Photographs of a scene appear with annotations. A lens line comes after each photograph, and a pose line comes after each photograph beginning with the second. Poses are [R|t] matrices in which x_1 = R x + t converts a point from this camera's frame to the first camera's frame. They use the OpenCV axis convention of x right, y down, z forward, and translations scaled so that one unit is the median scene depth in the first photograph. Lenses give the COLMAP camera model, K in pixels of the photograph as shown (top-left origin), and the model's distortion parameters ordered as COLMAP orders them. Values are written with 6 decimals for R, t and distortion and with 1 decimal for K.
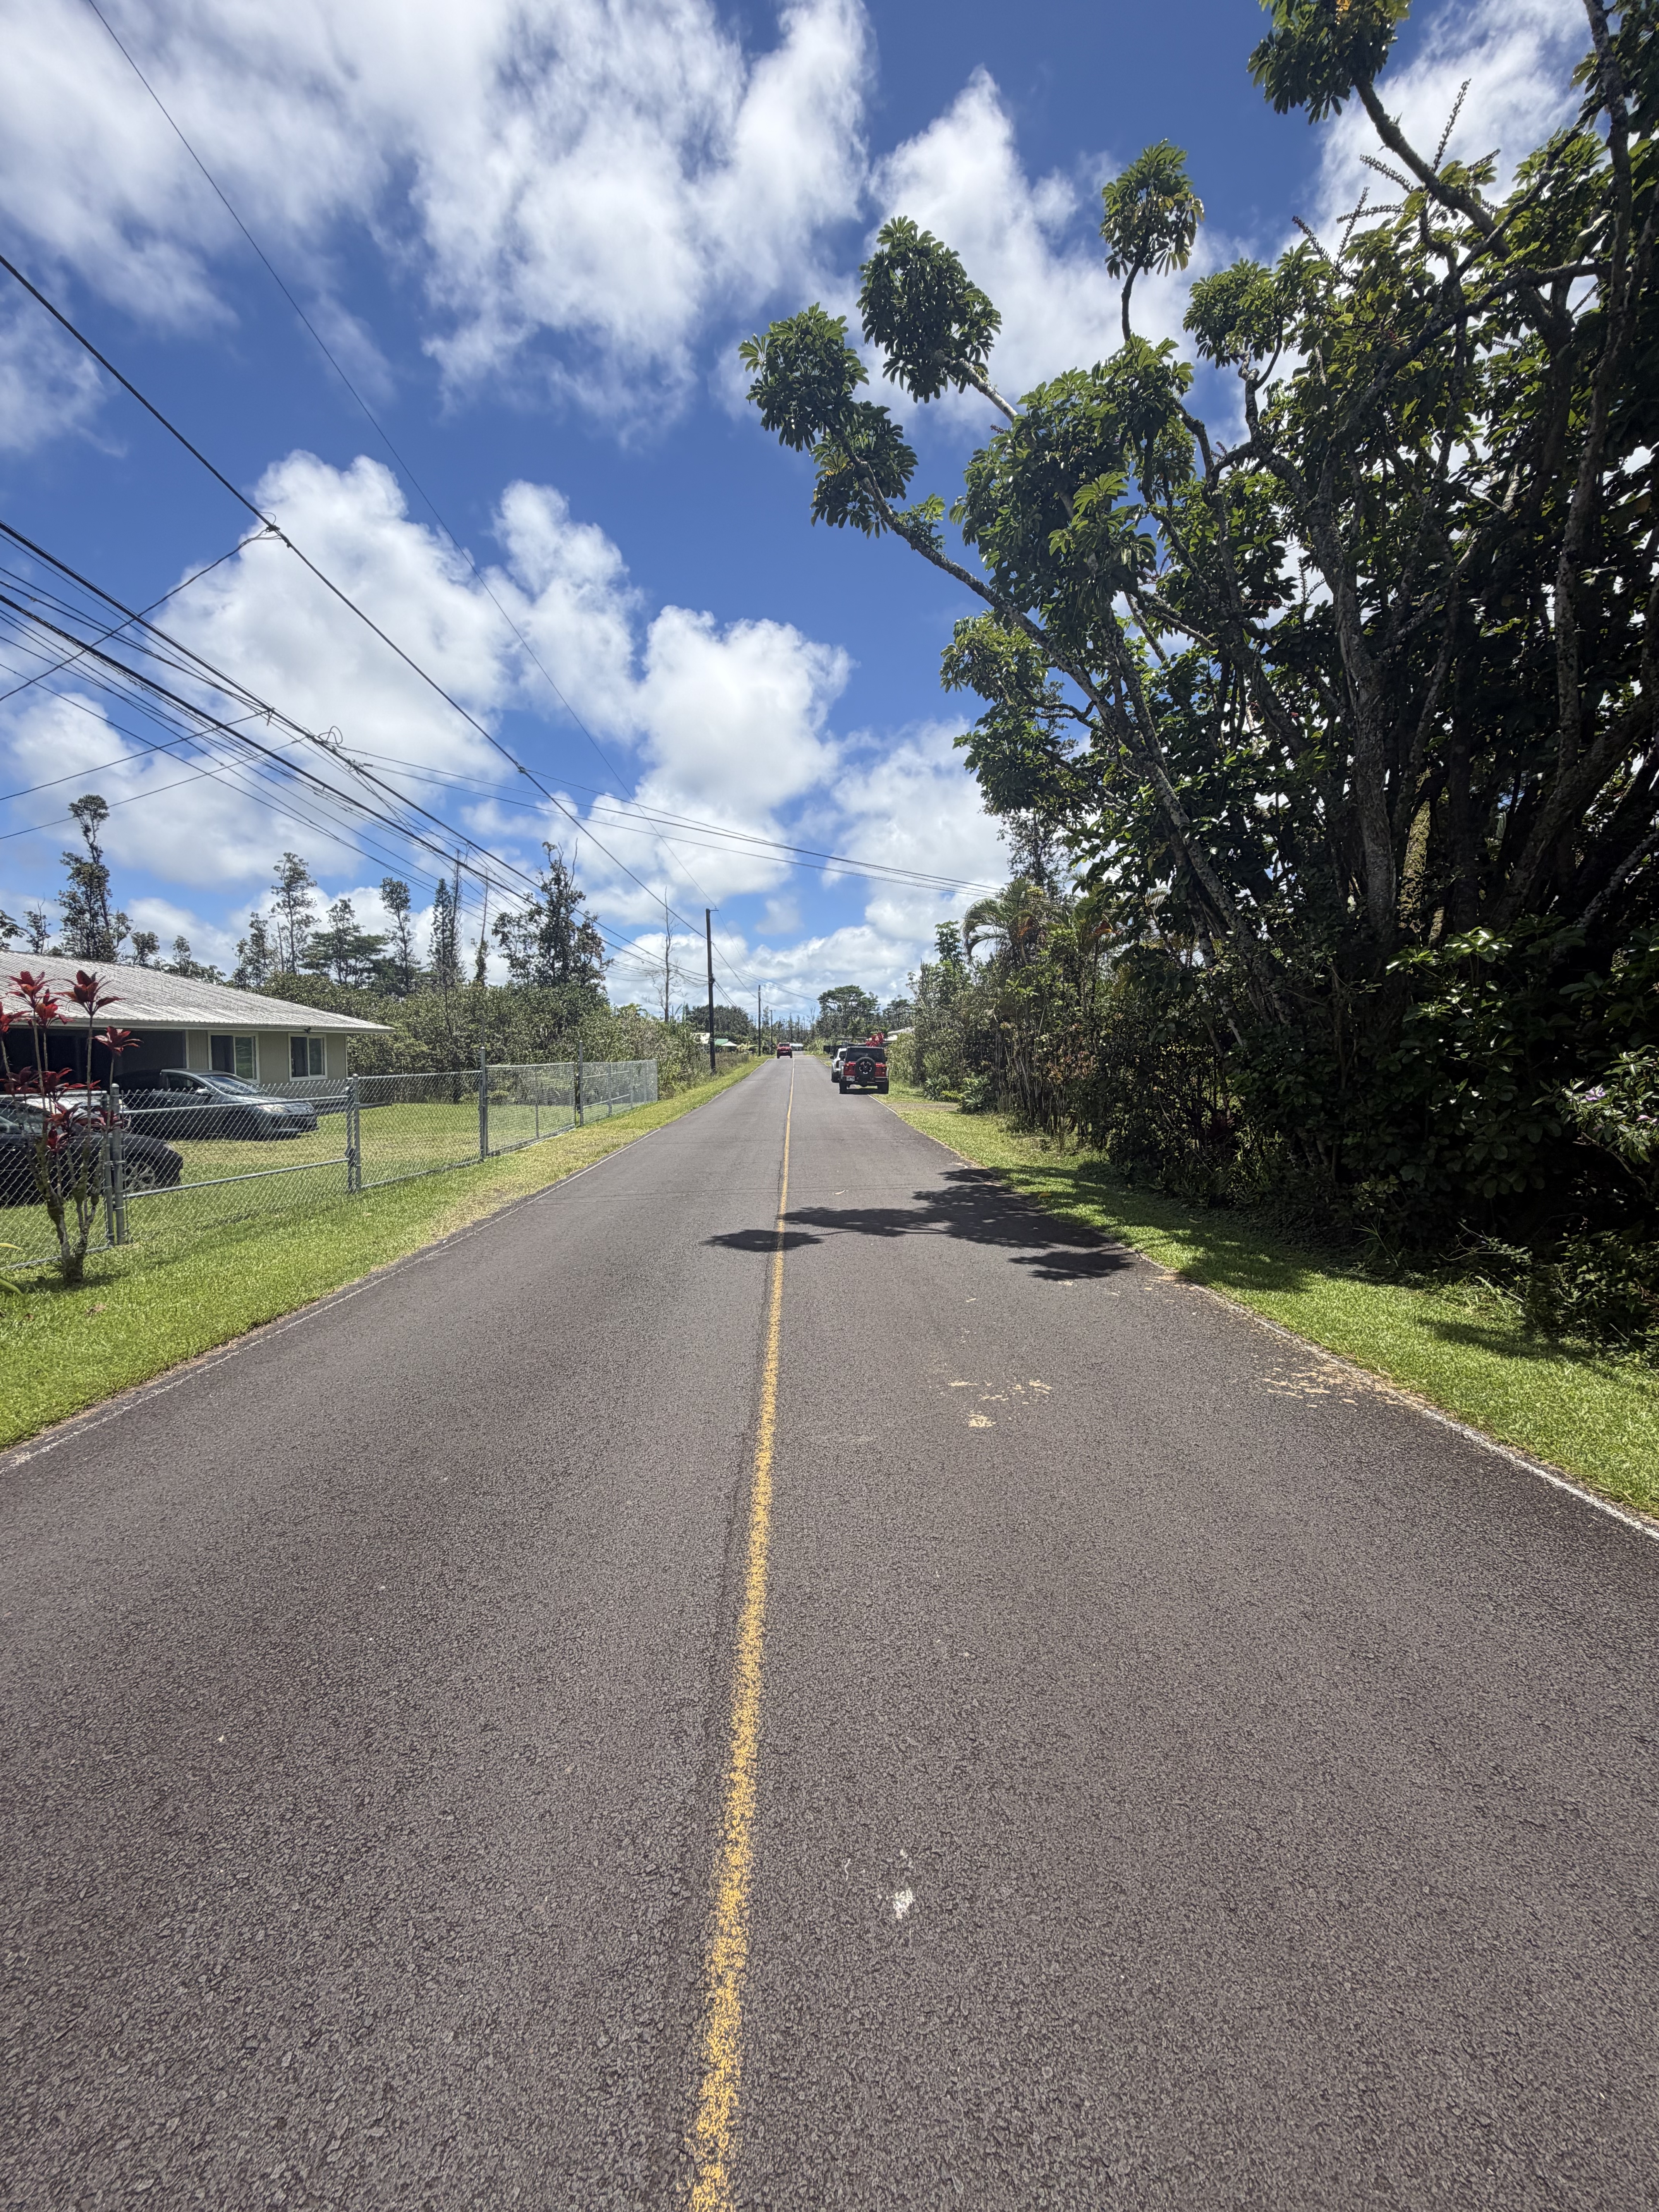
lens RADIAL K [[884.4, 0, 829.5], [0, 884.4, 1106.0], [0, 0, 1]] dist [0.000342, -0.000048]
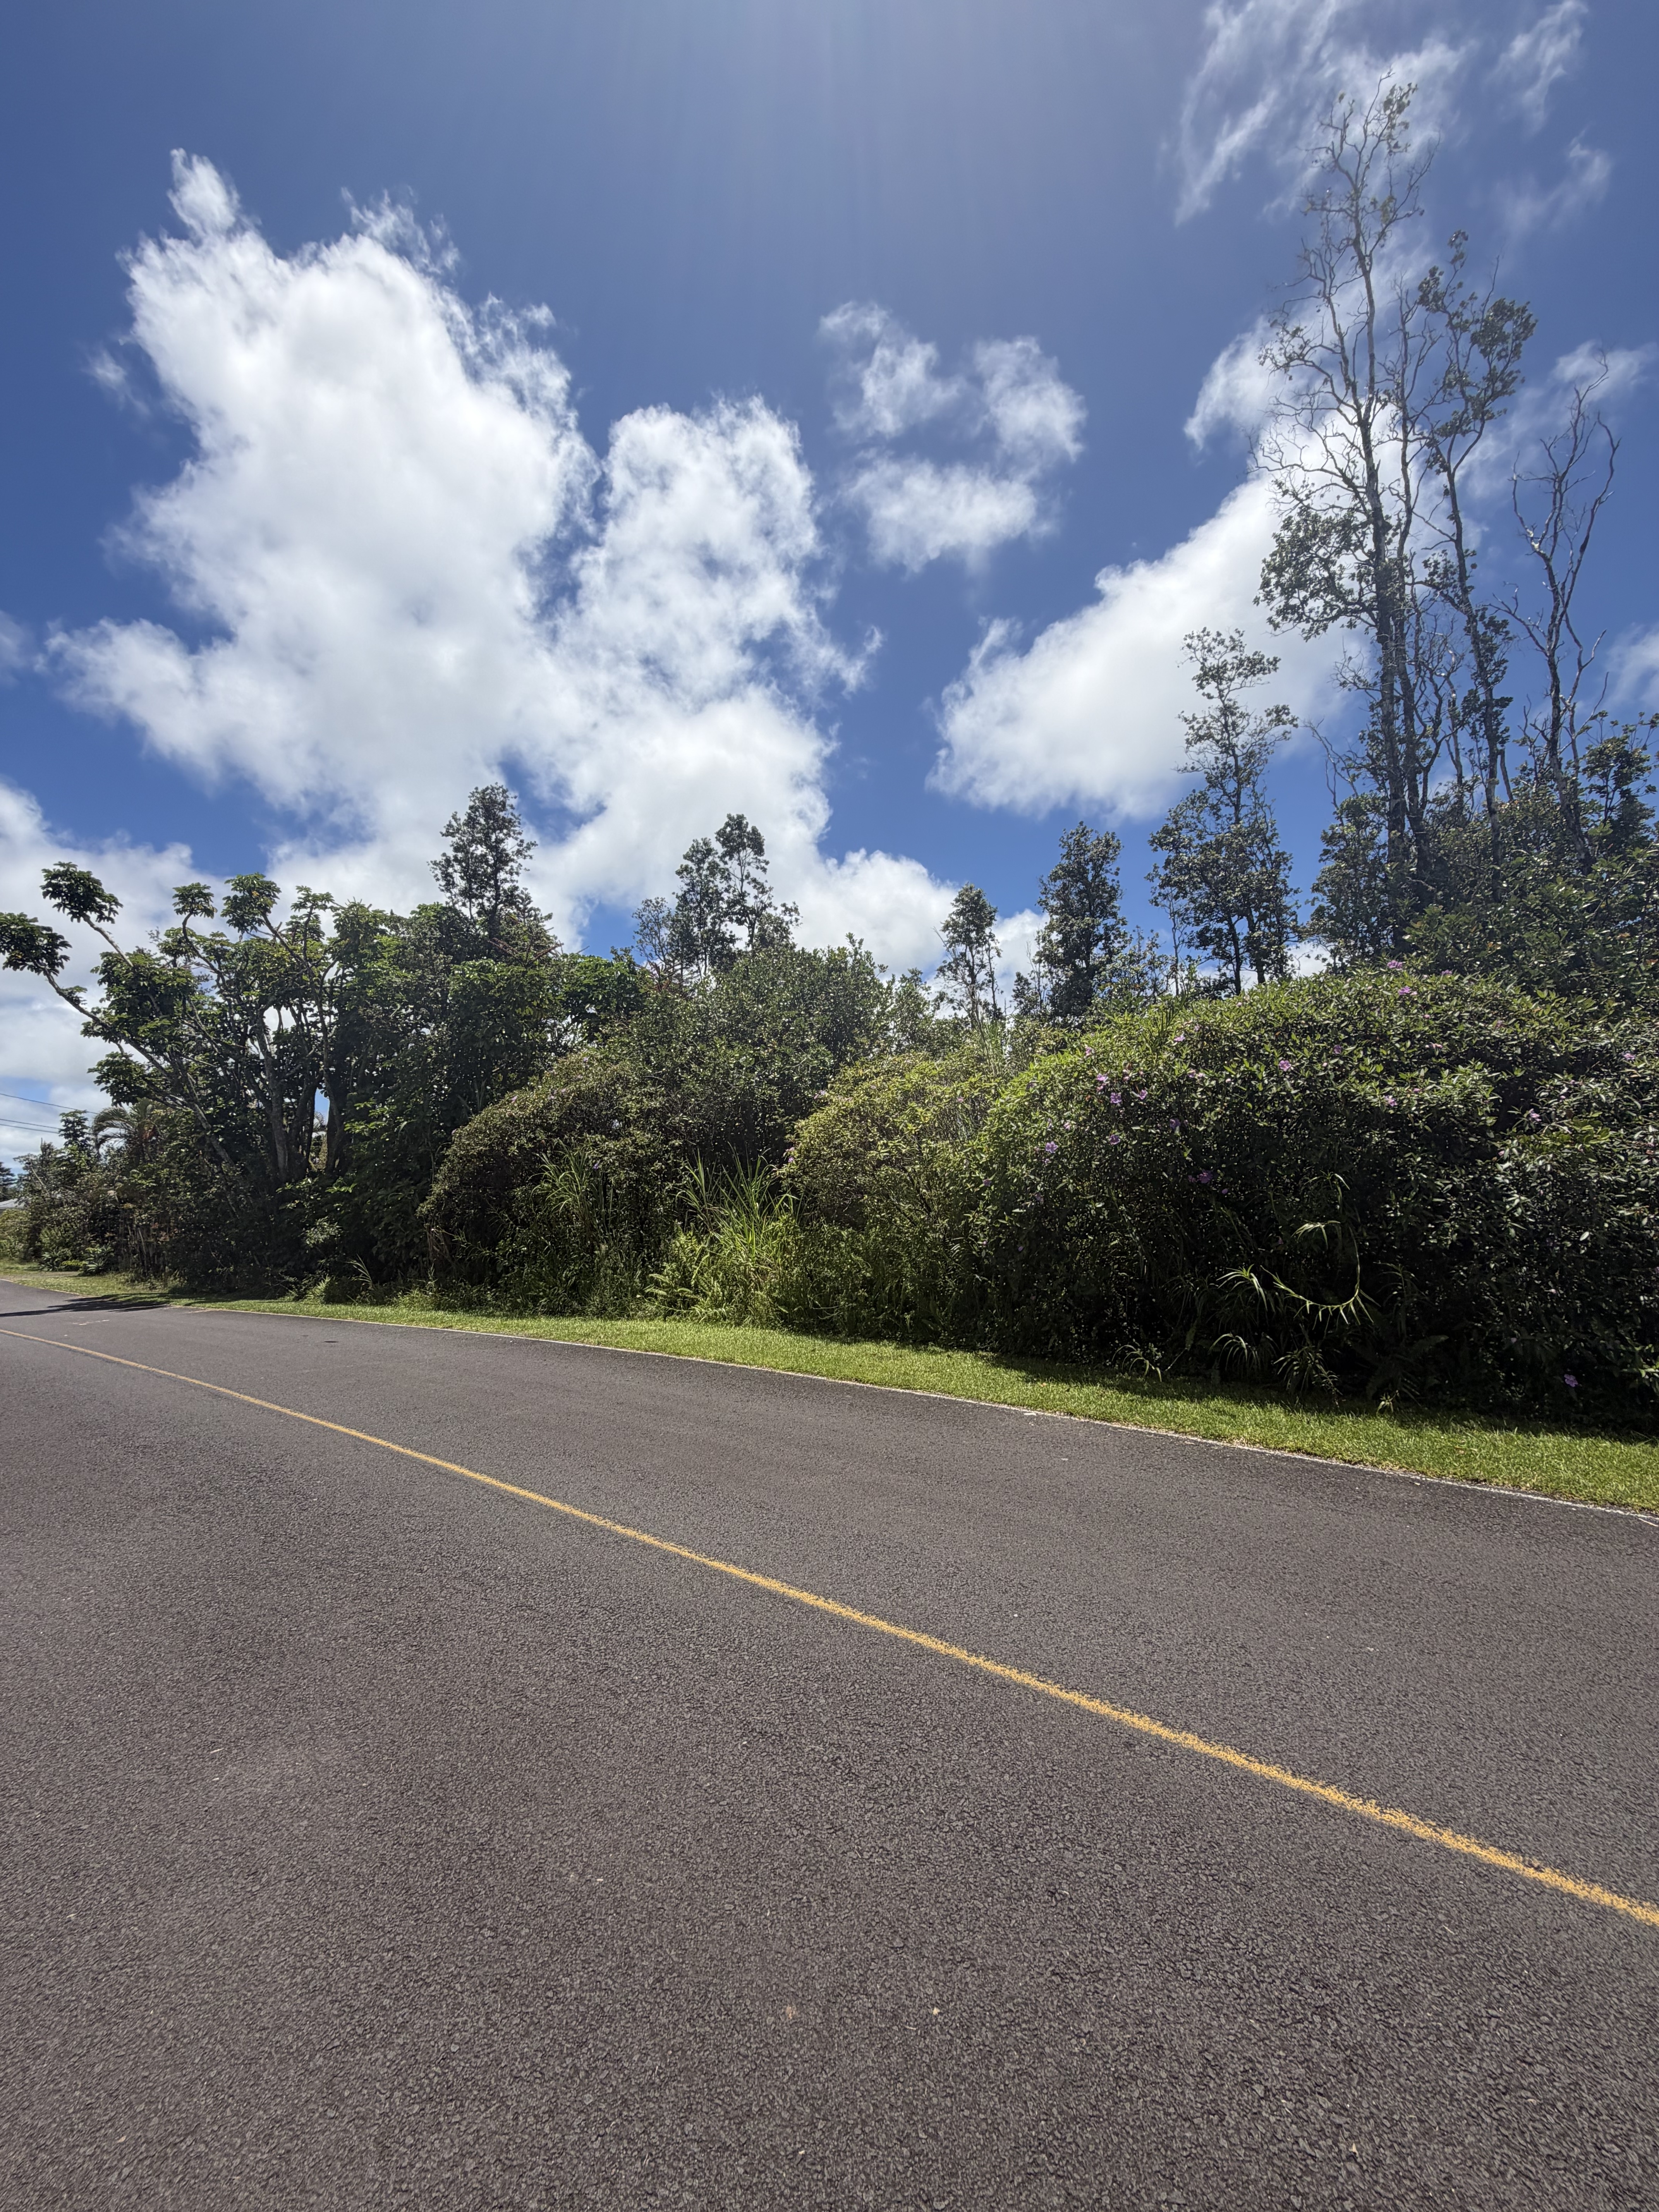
lens RADIAL K [[884.4, 0, 829.5], [0, 884.4, 1106.0], [0, 0, 1]] dist [0.000342, -0.000048]
pose [[0.665998, 0.057451, 0.743738, -0.077521], [0.079378, 0.985911, -0.147238, 0.032888], [-0.741718, 0.157097, 0.652054, -0.536520]]
